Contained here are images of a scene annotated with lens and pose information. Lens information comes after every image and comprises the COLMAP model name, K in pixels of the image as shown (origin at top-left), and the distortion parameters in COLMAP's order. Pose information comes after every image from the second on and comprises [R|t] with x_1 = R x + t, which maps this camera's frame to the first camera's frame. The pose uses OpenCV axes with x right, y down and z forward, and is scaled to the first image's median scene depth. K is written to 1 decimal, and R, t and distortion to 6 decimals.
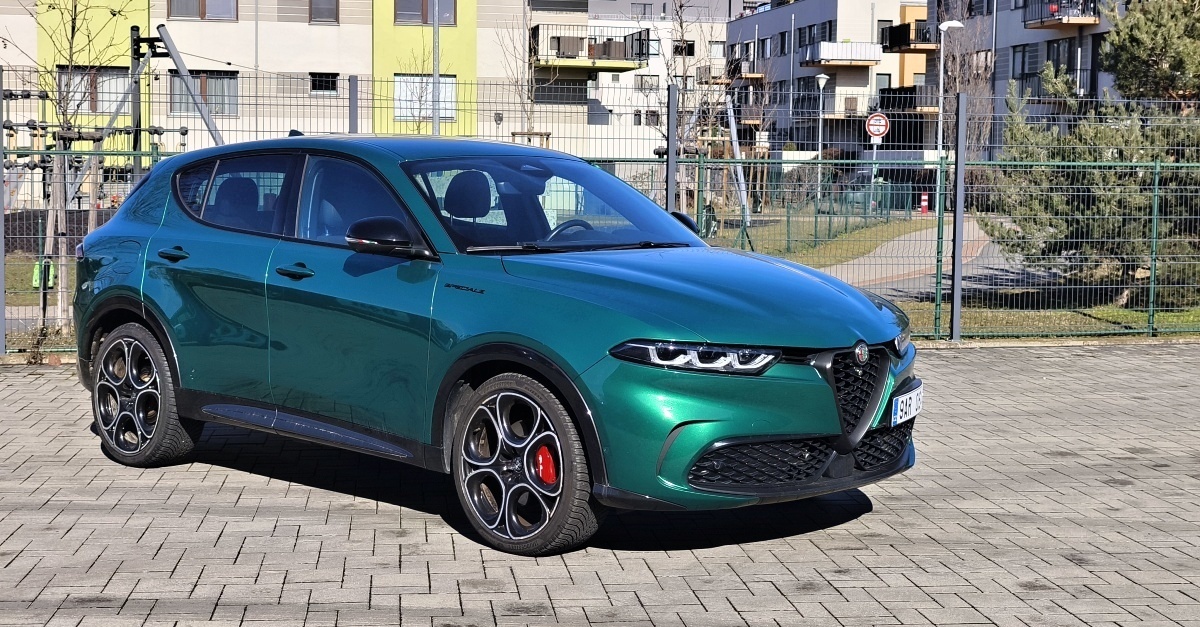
lens RADIAL K [[1712.1, 0, 564.4], [0, 1712.1, 343.7], [0, 0, 1]] dist [0.028962, 0.000000]
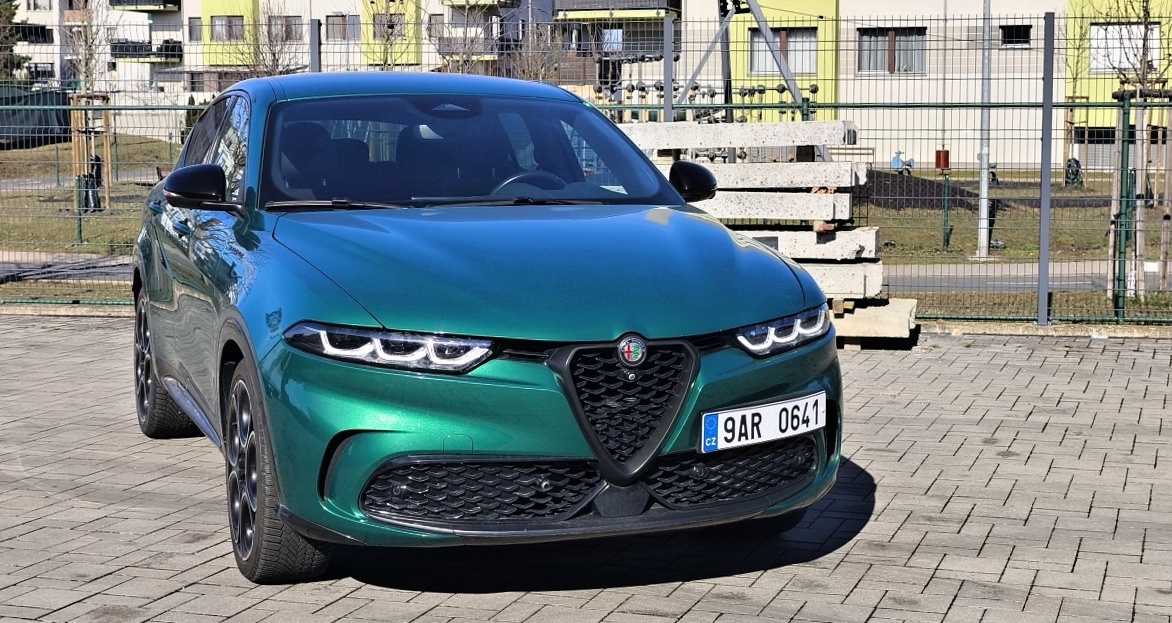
lens RADIAL K [[1672.2, 0, 578.0], [0, 1672.2, 305.1], [0, 0, 1]] dist [0.028962, 0.000000]
pose [[0.905479, 0.031970, -0.423185, 0.207033], [-0.030037, 0.999486, 0.011237, -0.009645], [0.423326, 0.002536, 0.905974, 0.156120]]
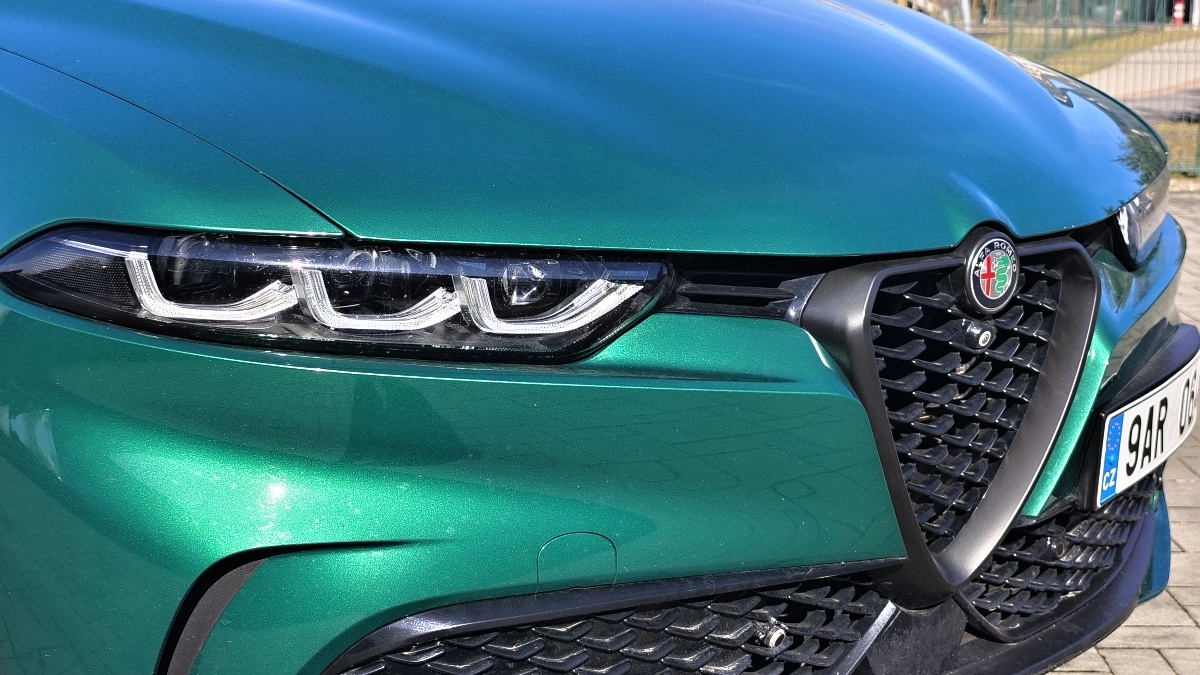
lens RADIAL K [[1641.9, 0, 595.1], [0, 1641.9, 334.6], [0, 0, 1]] dist [0.032225, 0.000000]
pose [[0.991998, 0.016071, -0.125225, 0.065309], [-0.003666, 0.995114, 0.098668, -0.004669], [0.126199, -0.097420, 0.987210, 0.331107]]
